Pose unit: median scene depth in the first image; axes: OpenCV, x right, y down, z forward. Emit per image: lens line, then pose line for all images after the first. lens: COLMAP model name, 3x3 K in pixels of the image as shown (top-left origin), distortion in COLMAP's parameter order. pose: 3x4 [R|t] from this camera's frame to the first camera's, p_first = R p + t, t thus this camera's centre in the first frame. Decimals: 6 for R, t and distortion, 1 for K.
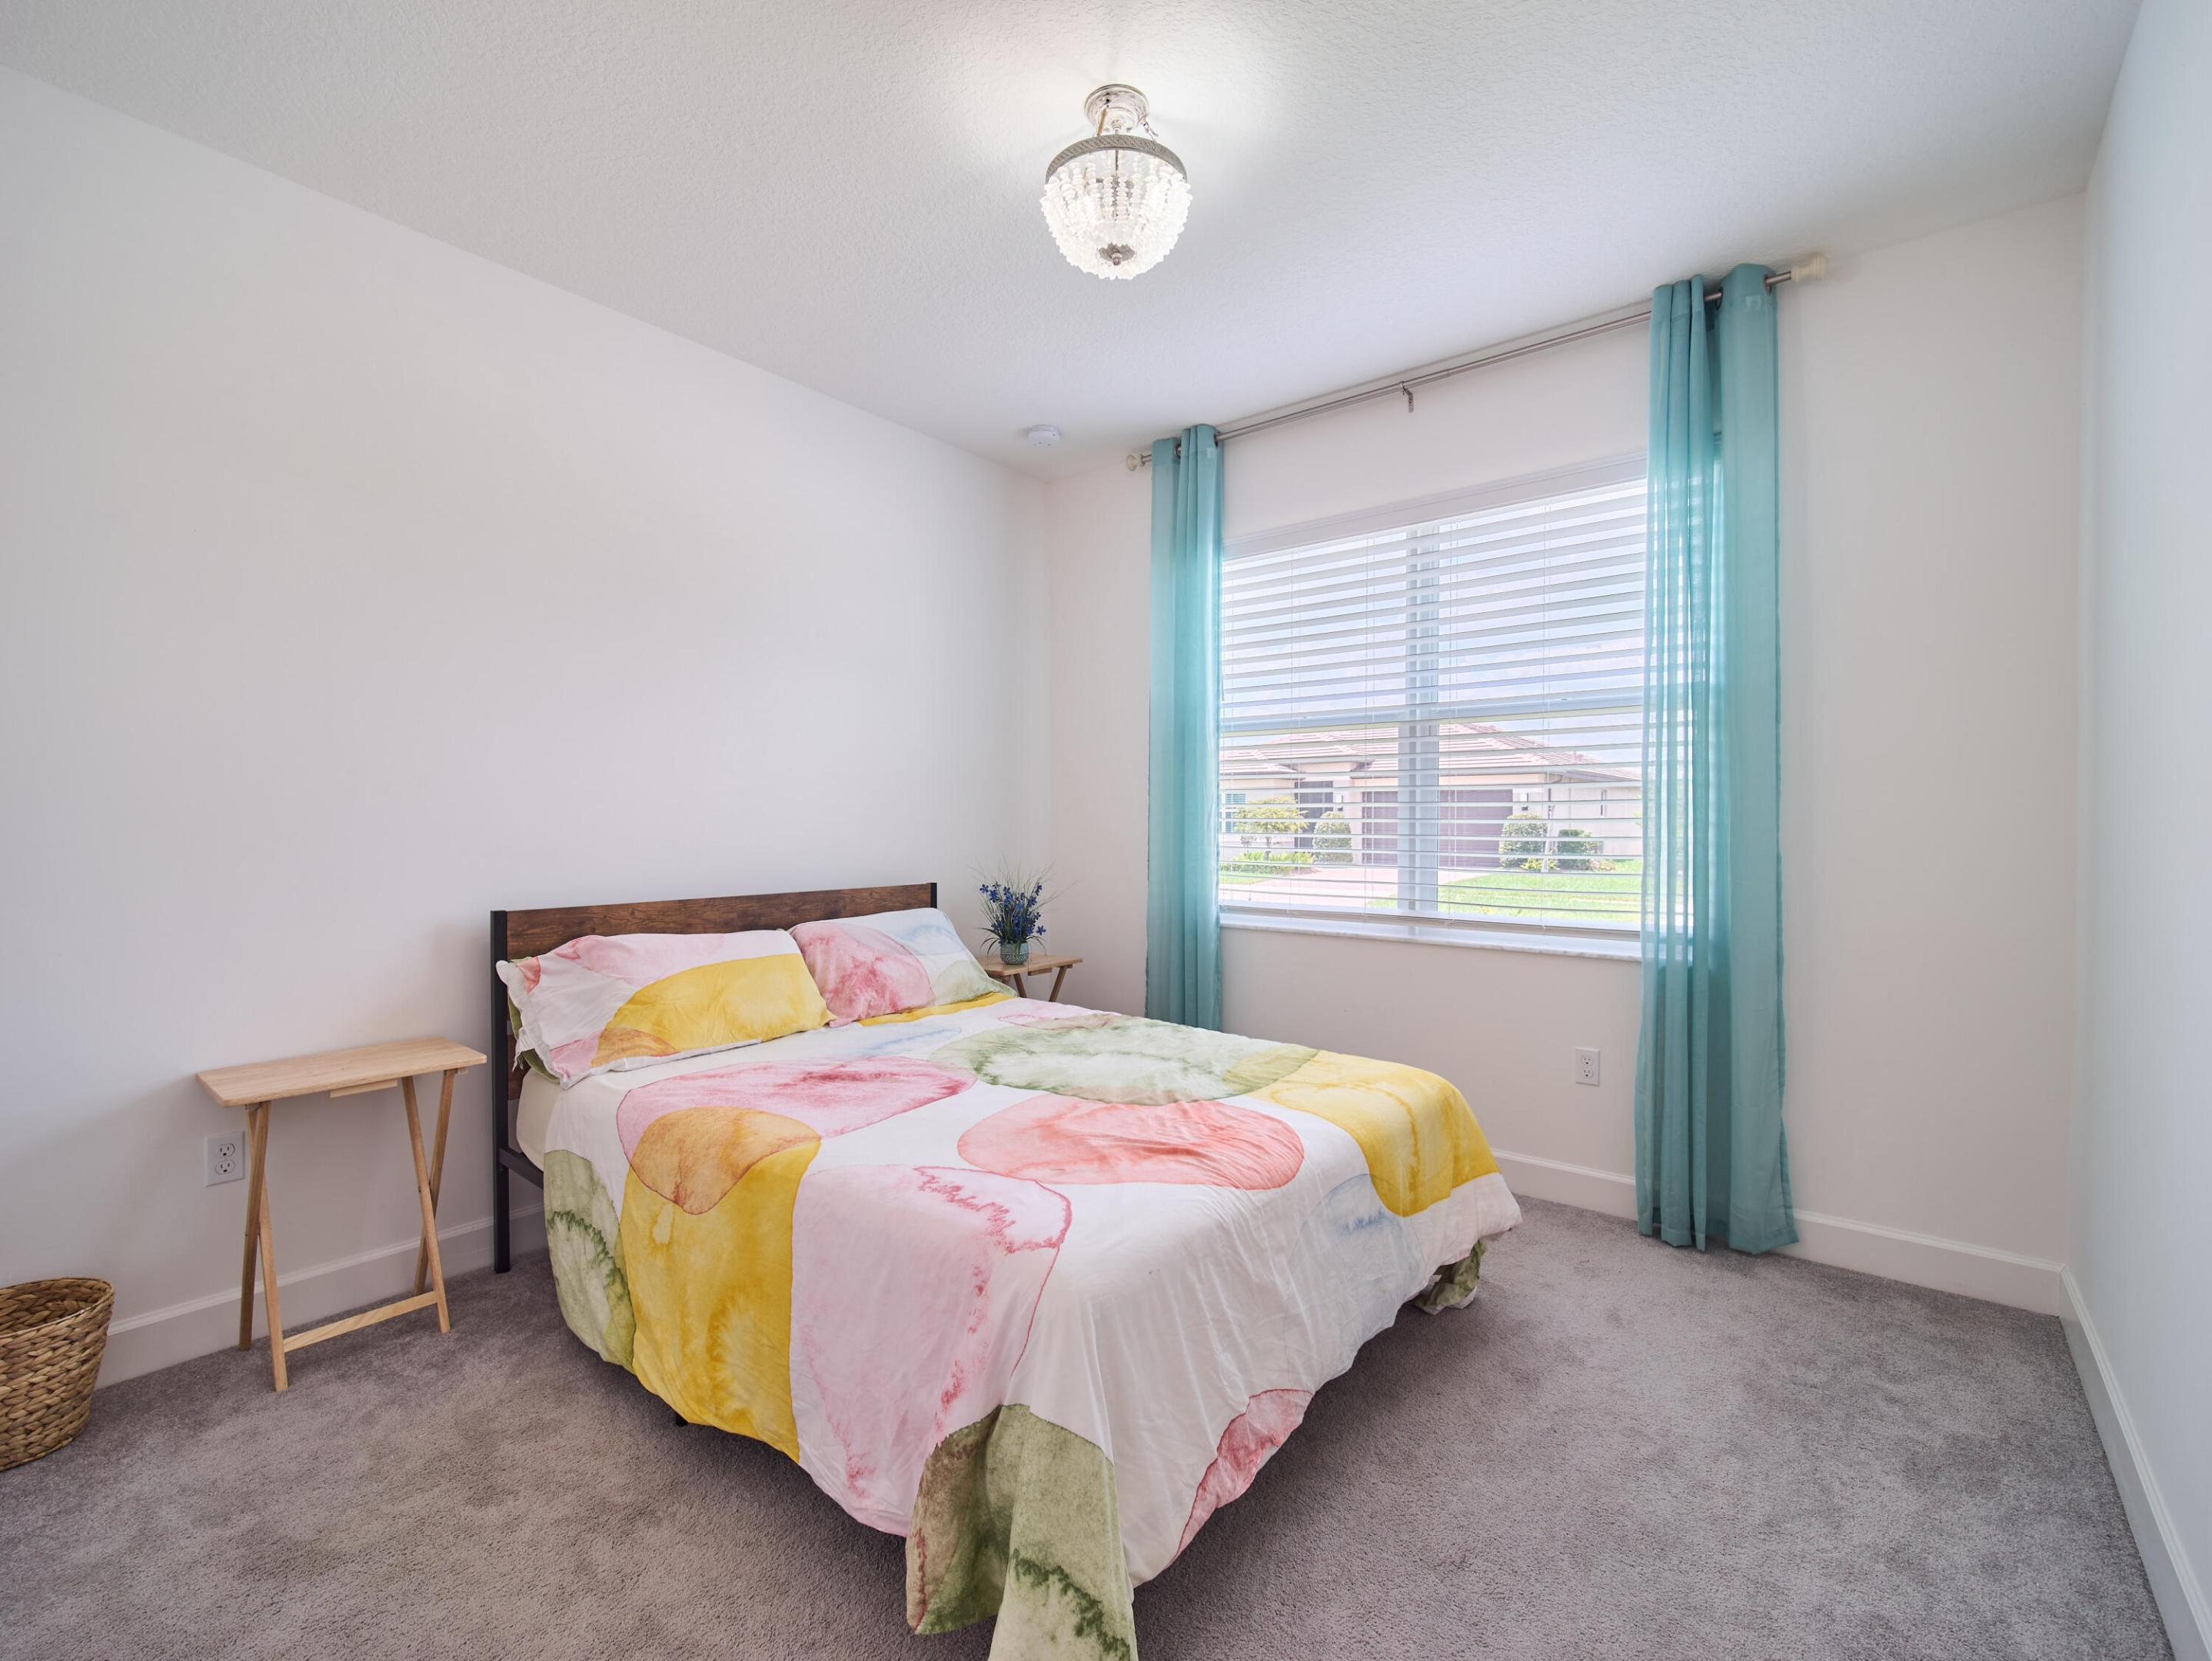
lens RADIAL K [[975.0, 0, 1110.4], [0, 975.0, 820.4], [0, 0, 1]] dist [-0.000764, -0.000243]
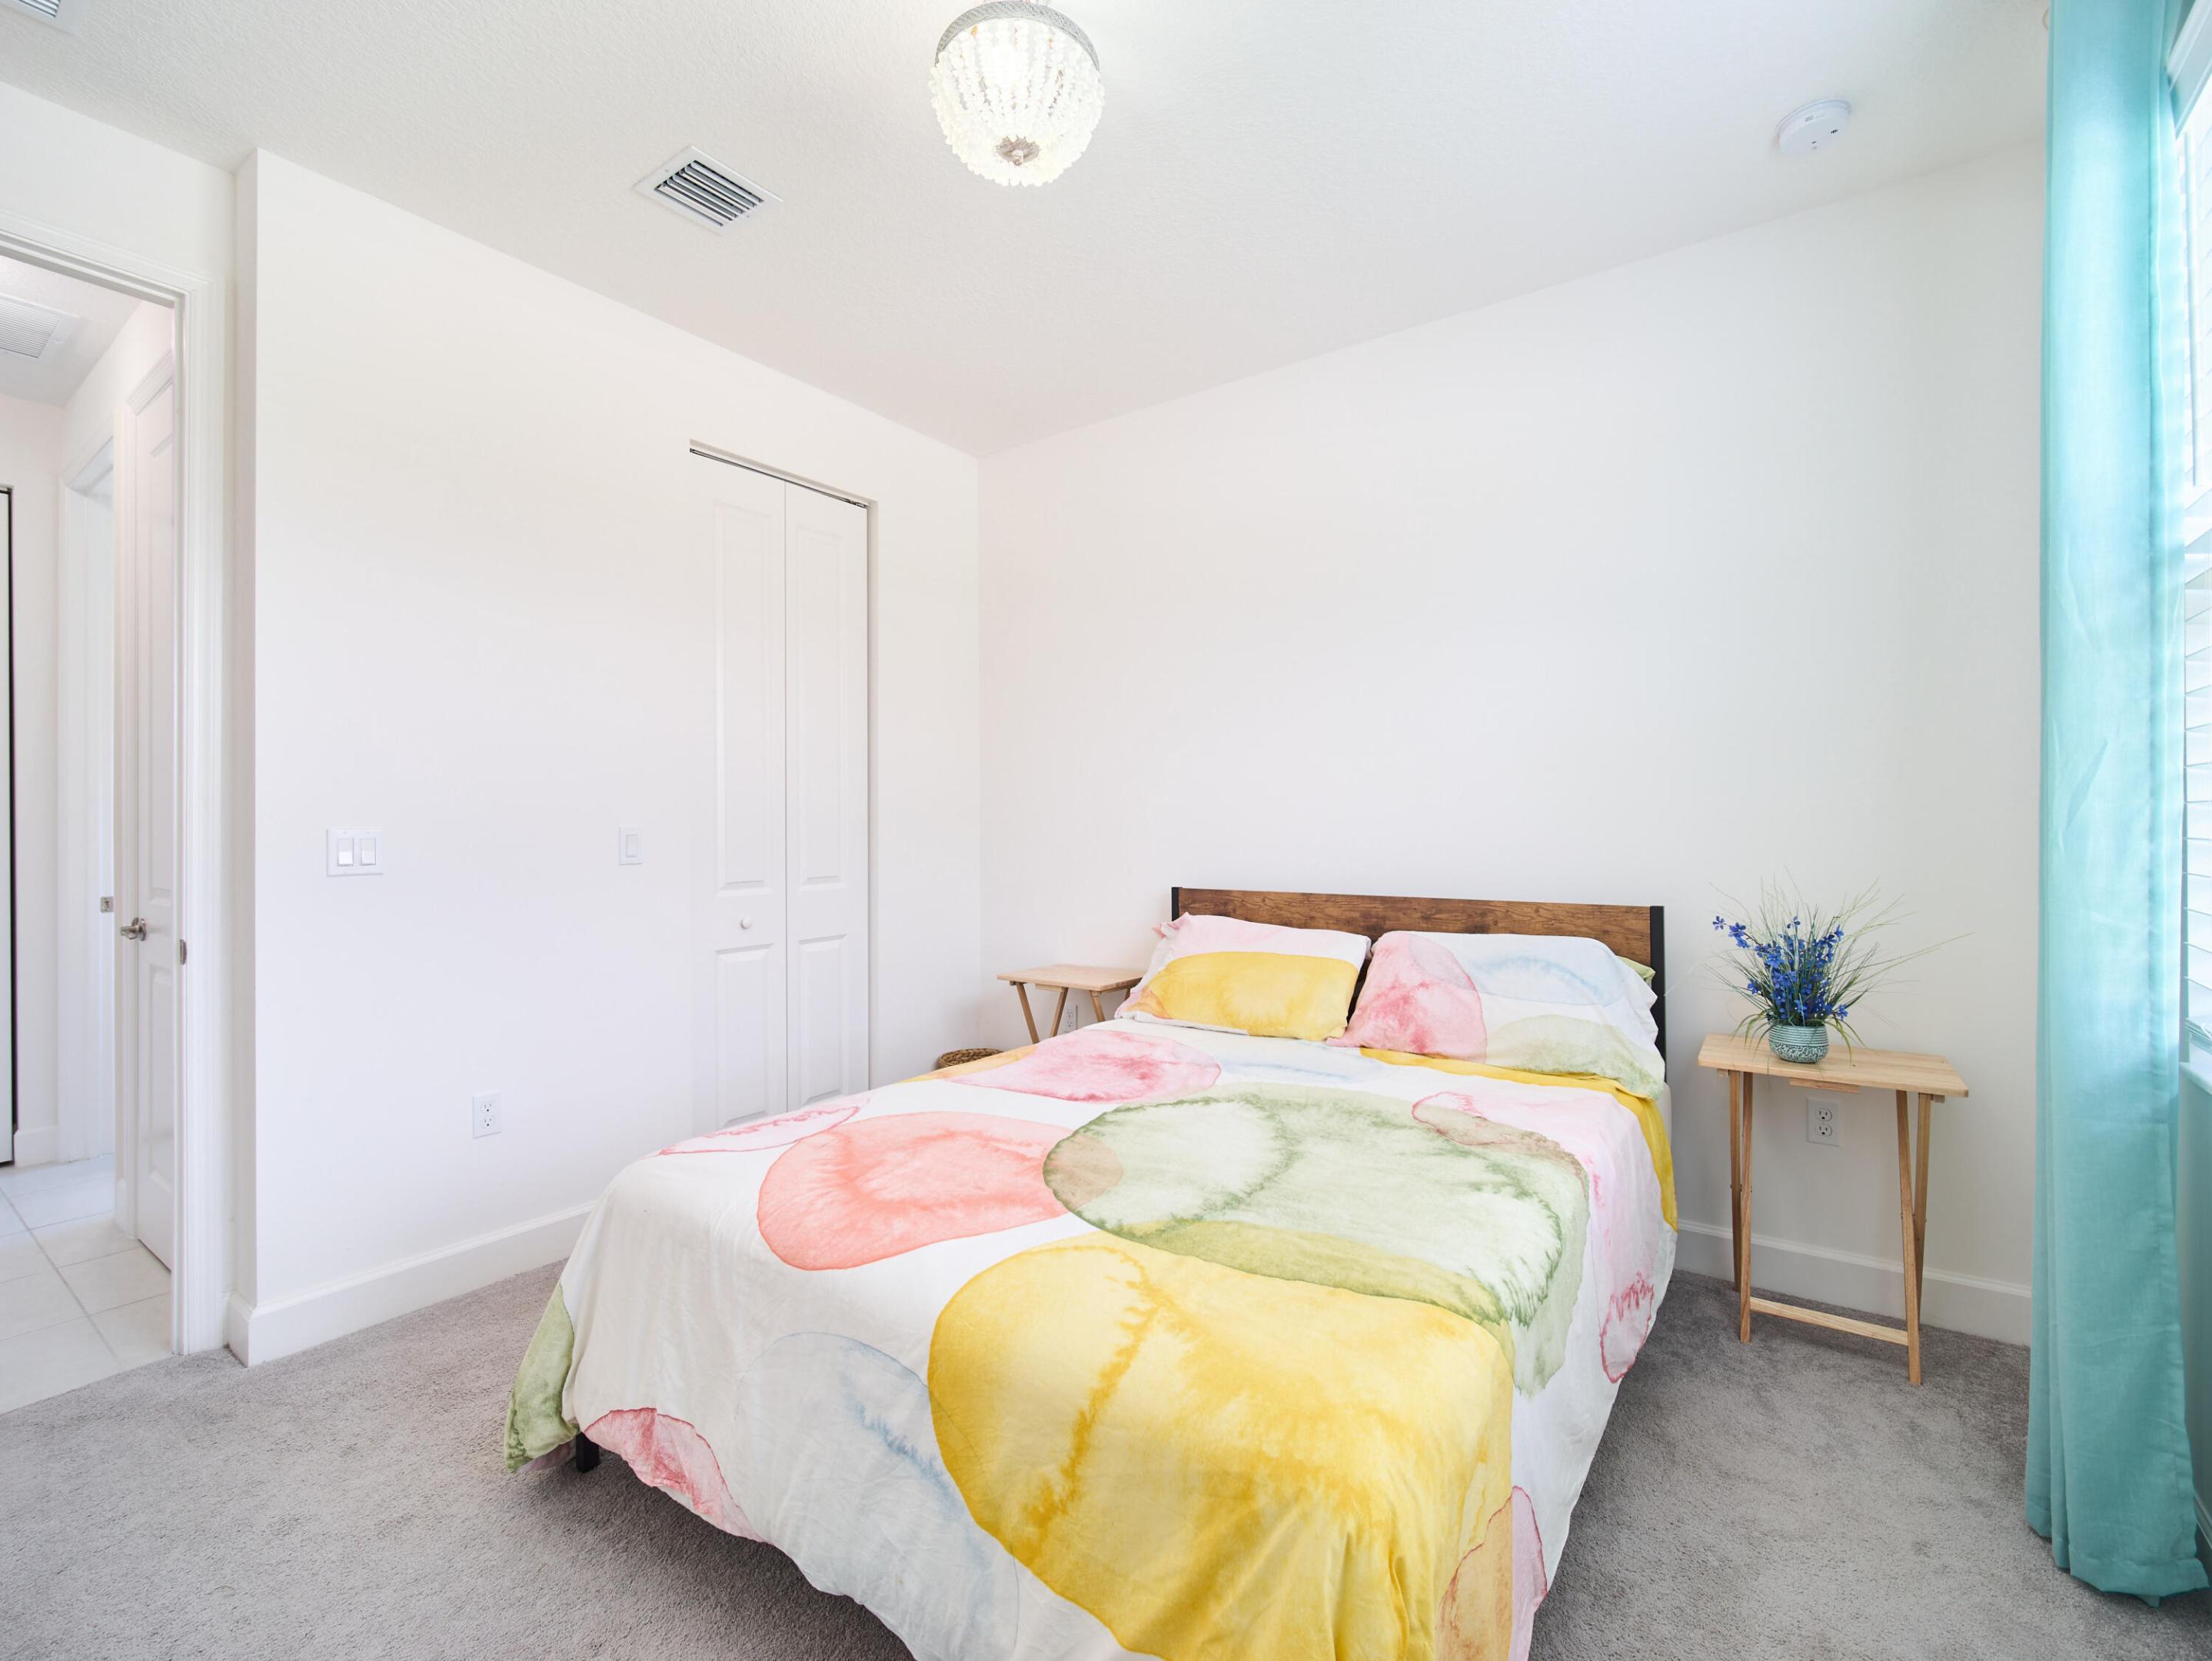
lens RADIAL K [[992.6, 0, 1129.0], [0, 992.6, 819.0], [0, 0, 1]] dist [-0.013827, -0.000917]
pose [[0.054199, -0.002696, -0.998527, 0.755559], [0.005588, 0.999982, -0.002397, 0.004007], [0.998515, -0.005450, 0.054213, 0.920295]]
